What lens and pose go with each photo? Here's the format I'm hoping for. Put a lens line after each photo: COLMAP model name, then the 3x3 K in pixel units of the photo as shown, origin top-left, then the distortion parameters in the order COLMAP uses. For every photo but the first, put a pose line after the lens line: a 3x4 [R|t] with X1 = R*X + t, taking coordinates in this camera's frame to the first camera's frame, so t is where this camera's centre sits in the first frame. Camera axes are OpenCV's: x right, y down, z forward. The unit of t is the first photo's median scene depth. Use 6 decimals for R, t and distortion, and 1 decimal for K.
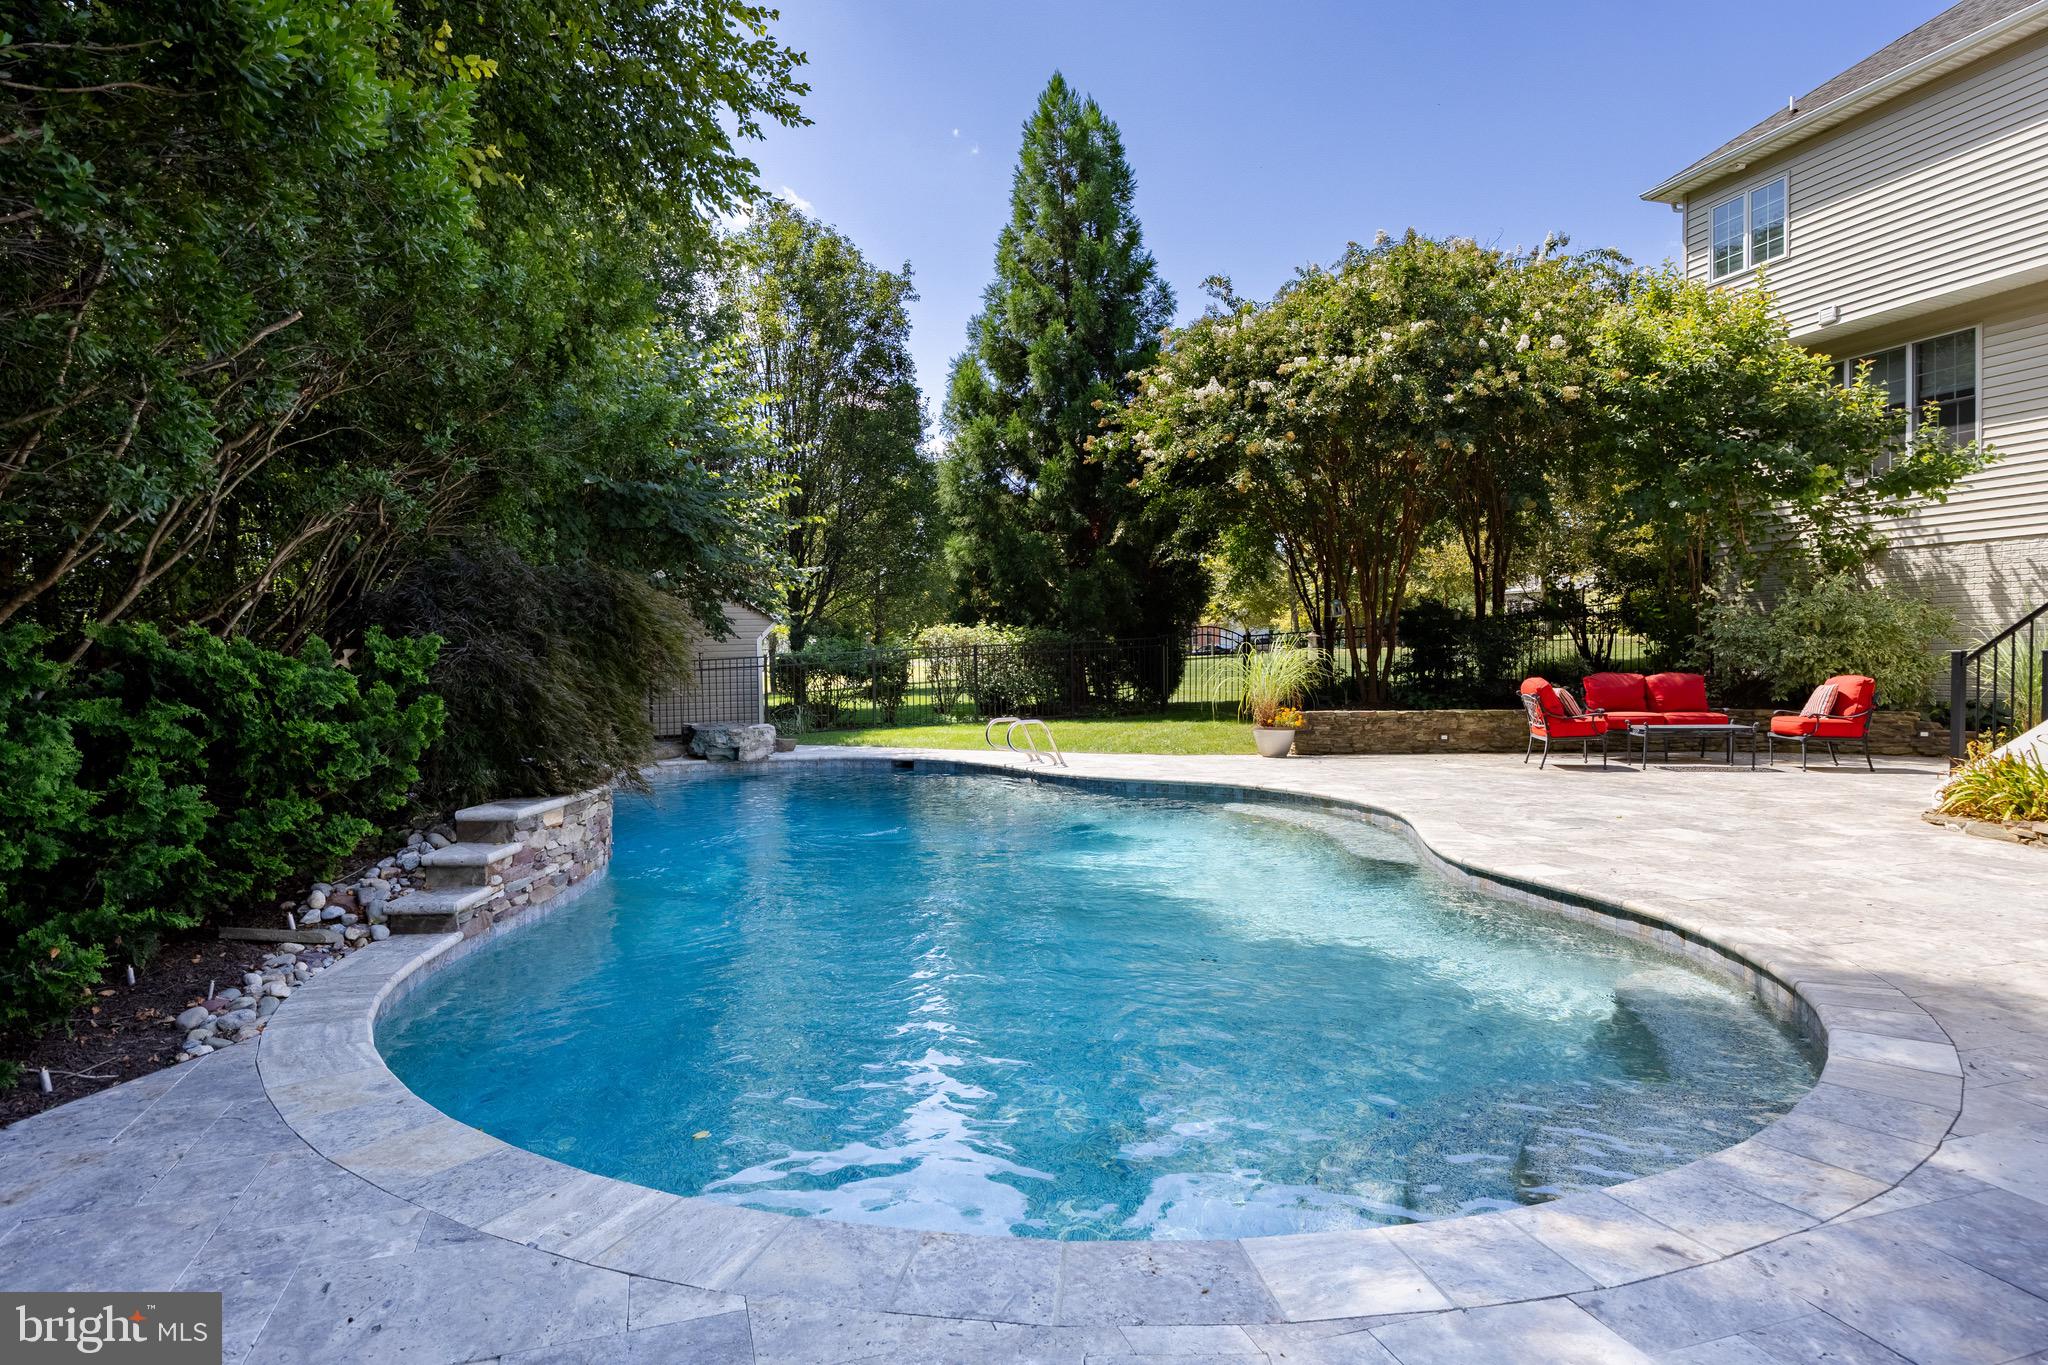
lens RADIAL K [[1119.9, 0, 1027.3], [0, 1119.9, 682.3], [0, 0, 1]] dist [-0.000566, -0.001850]
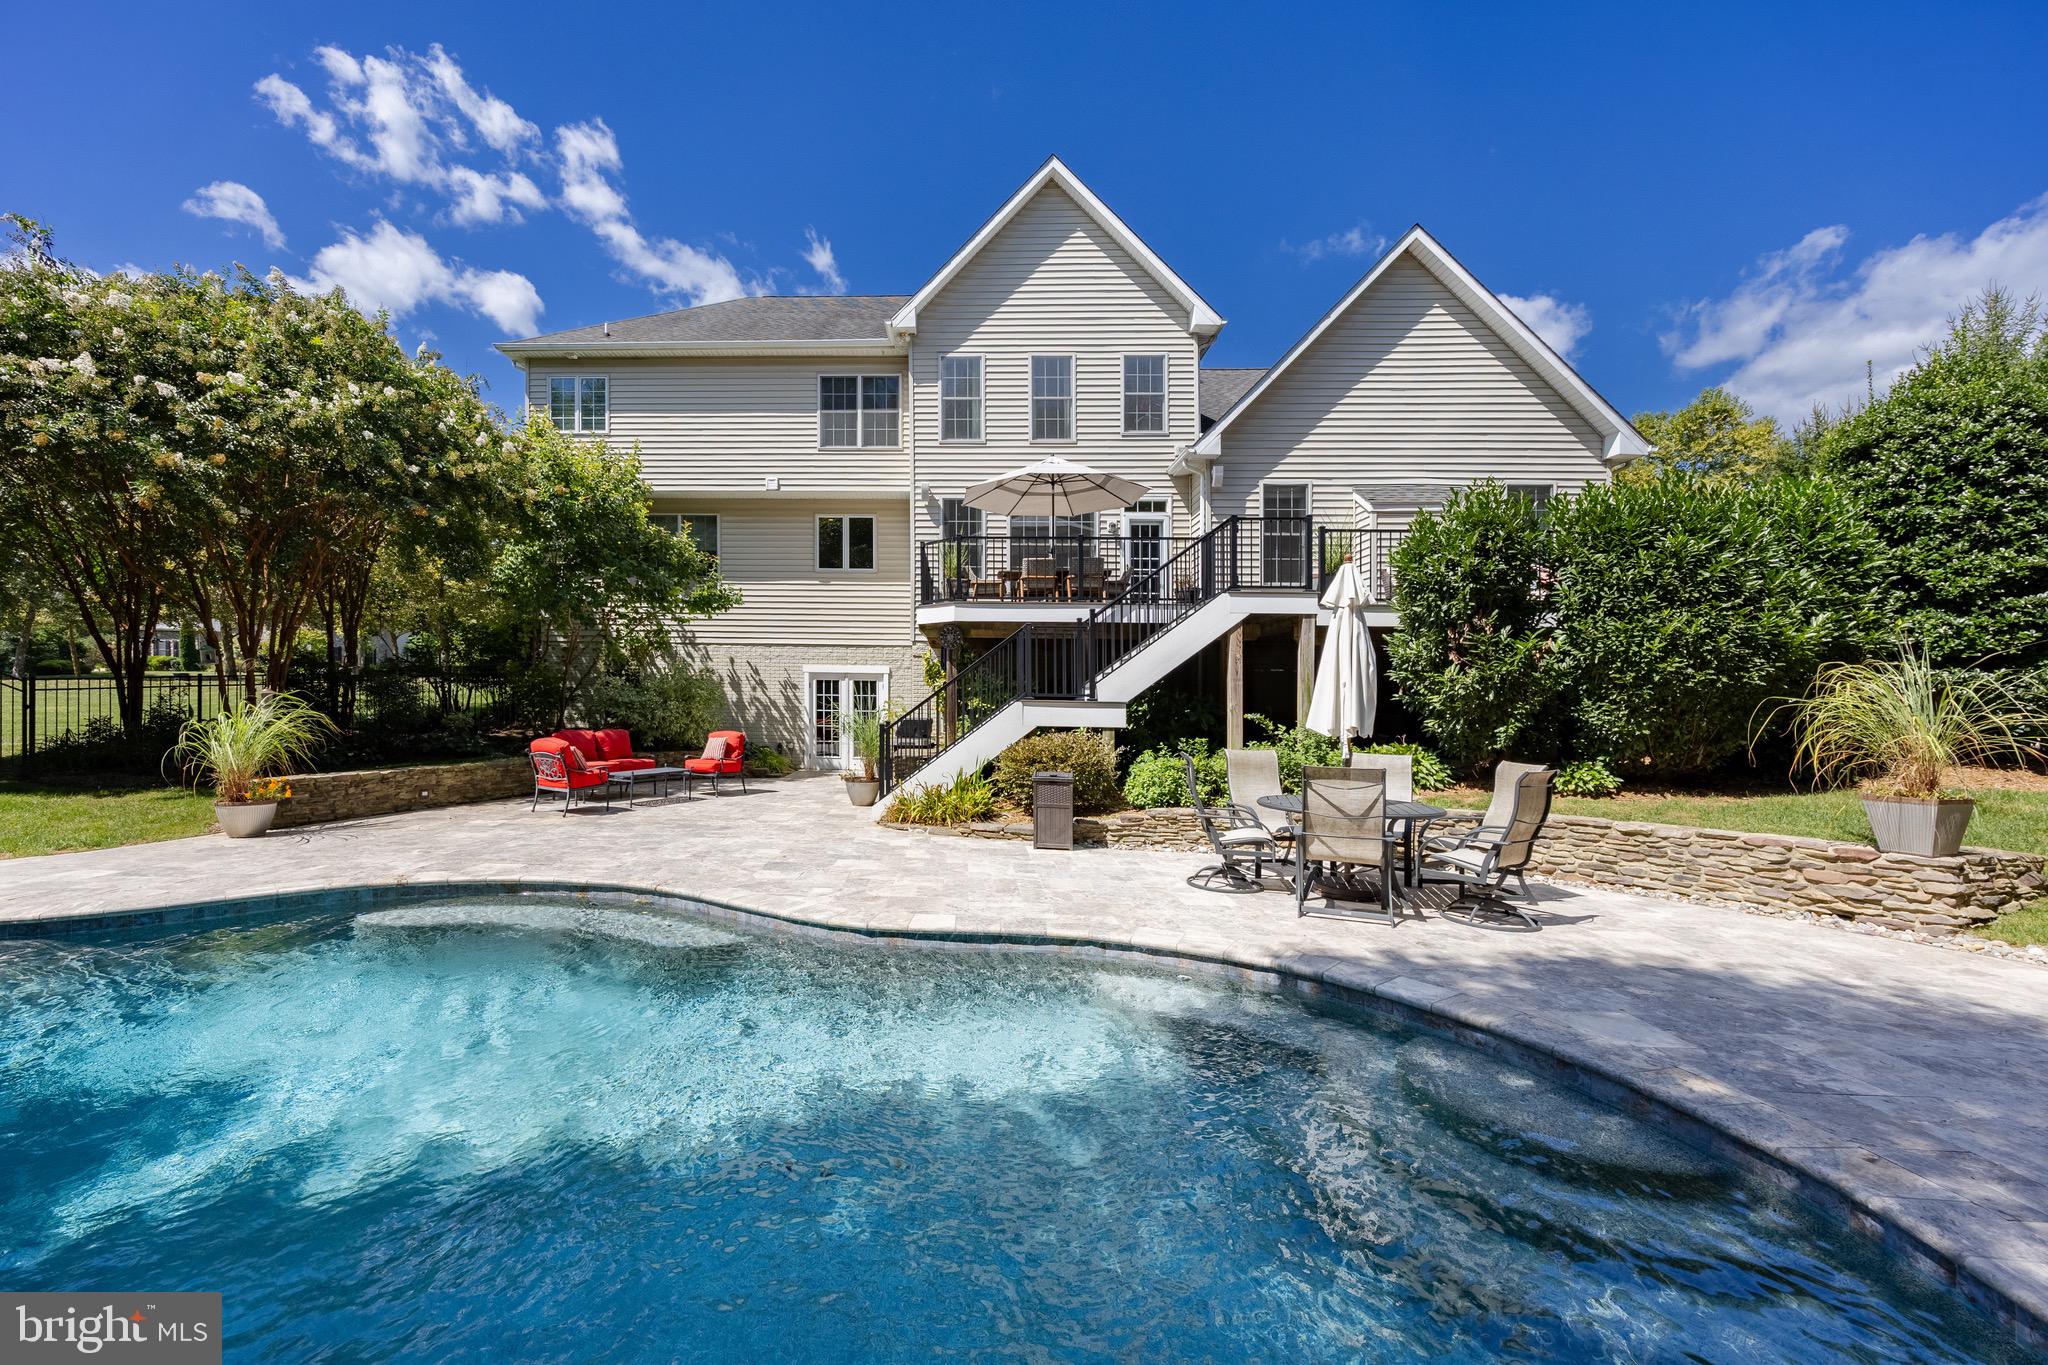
lens RADIAL K [[799.2, 0, 930.7], [0, 799.2, 721.4], [0, 0, 1]] dist [0.000628, -0.002057]
pose [[0.353875, -0.015633, 0.935162, -0.162222], [0.002567, 0.999873, 0.015744, -0.029580], [-0.935289, -0.003171, 0.353870, 0.288556]]
